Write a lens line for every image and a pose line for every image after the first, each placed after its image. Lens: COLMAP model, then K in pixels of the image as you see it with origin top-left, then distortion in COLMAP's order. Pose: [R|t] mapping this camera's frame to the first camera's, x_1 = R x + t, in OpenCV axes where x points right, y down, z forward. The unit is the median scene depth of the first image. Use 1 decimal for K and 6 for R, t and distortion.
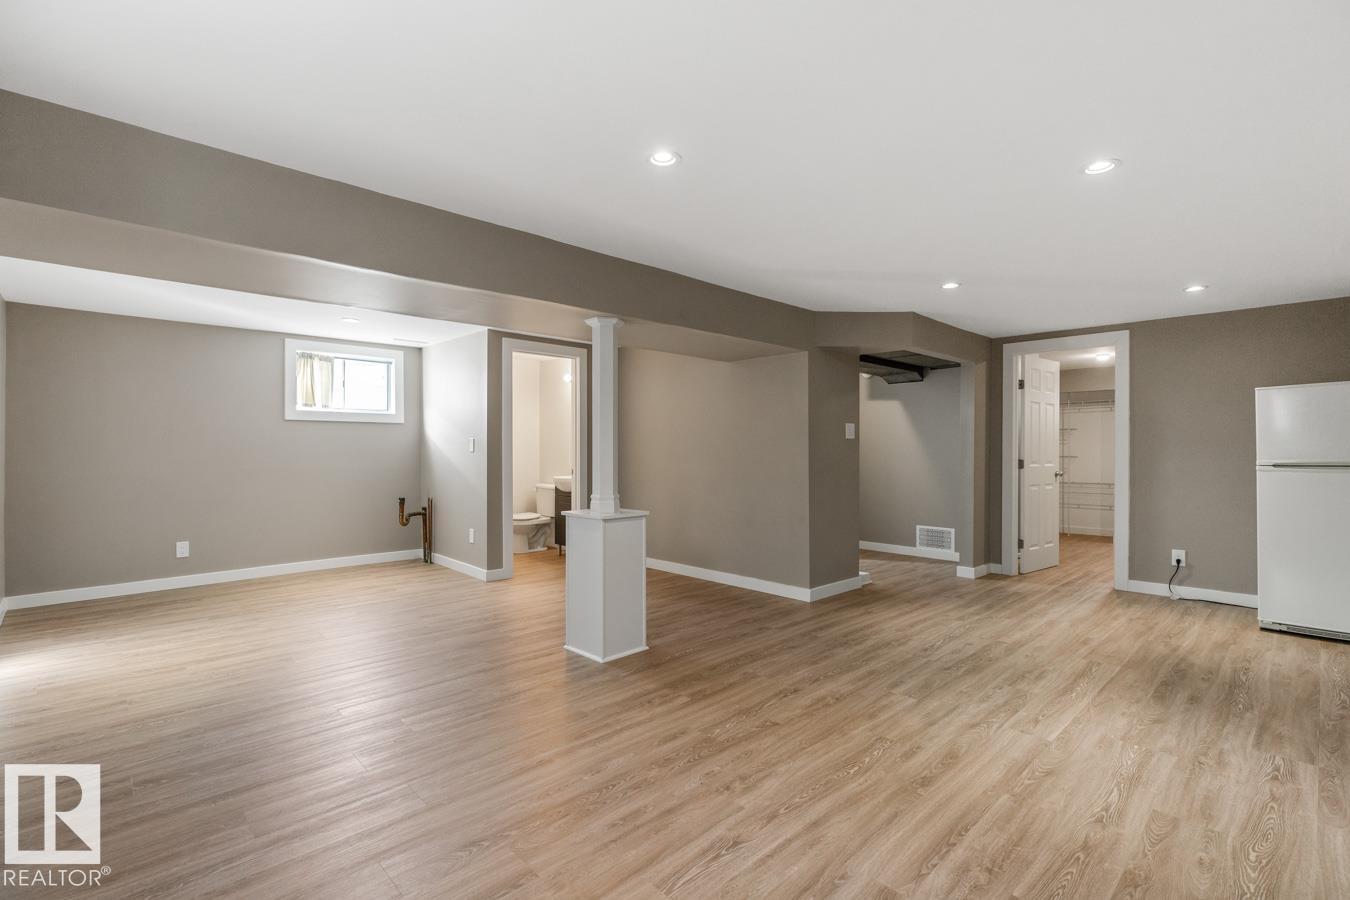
lens RADIAL K [[624.1, 0, 672.5], [0, 624.1, 449.5], [0, 0, 1]] dist [0.006743, 0.000237]
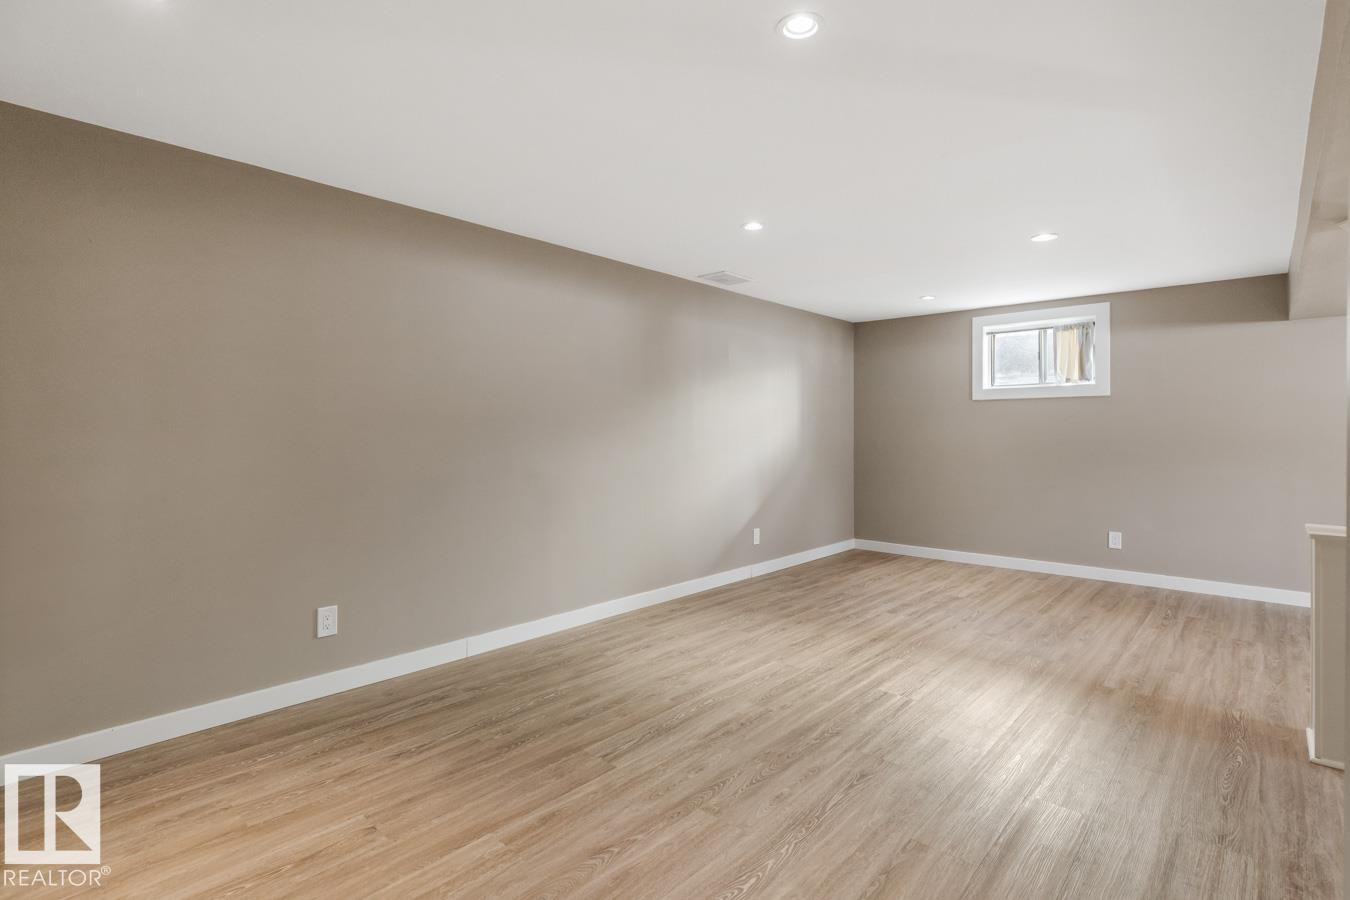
lens RADIAL K [[655.2, 0, 676.2], [0, 655.2, 431.4], [0, 0, 1]] dist [-0.000477, -0.000009]
pose [[-0.997649, -0.004713, -0.068370, 0.770120], [-0.004930, 0.999983, 0.002996, 0.001456], [0.068355, 0.003326, -0.997656, 1.978706]]
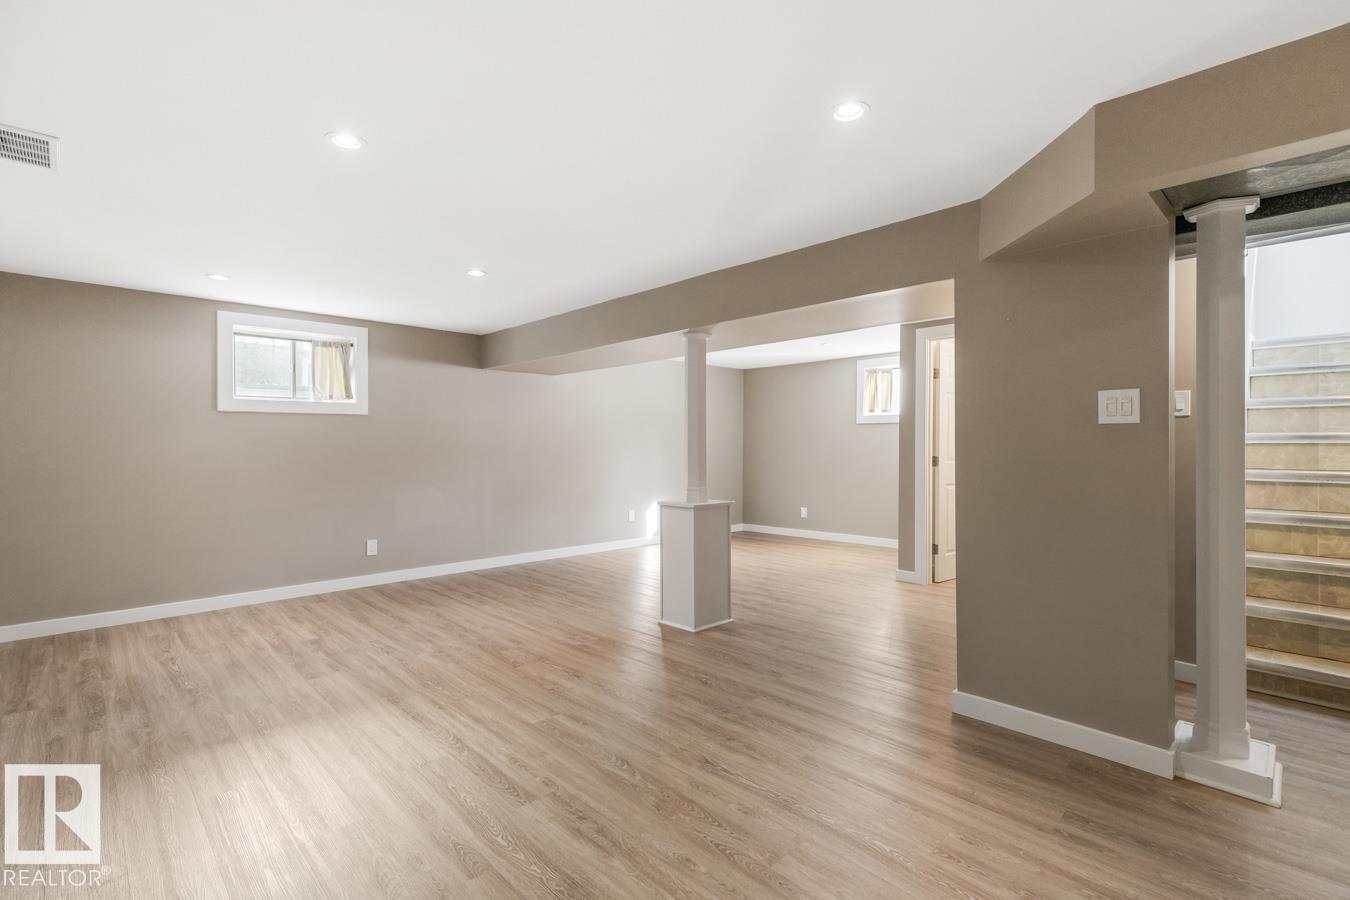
lens RADIAL K [[624.1, 0, 672.5], [0, 624.1, 449.5], [0, 0, 1]] dist [0.006743, 0.000237]
pose [[-0.001493, 0.004171, -0.999990, 1.293294], [0.001227, 0.999991, 0.004169, -0.001240], [0.999998, -0.001221, -0.001498, 1.200806]]
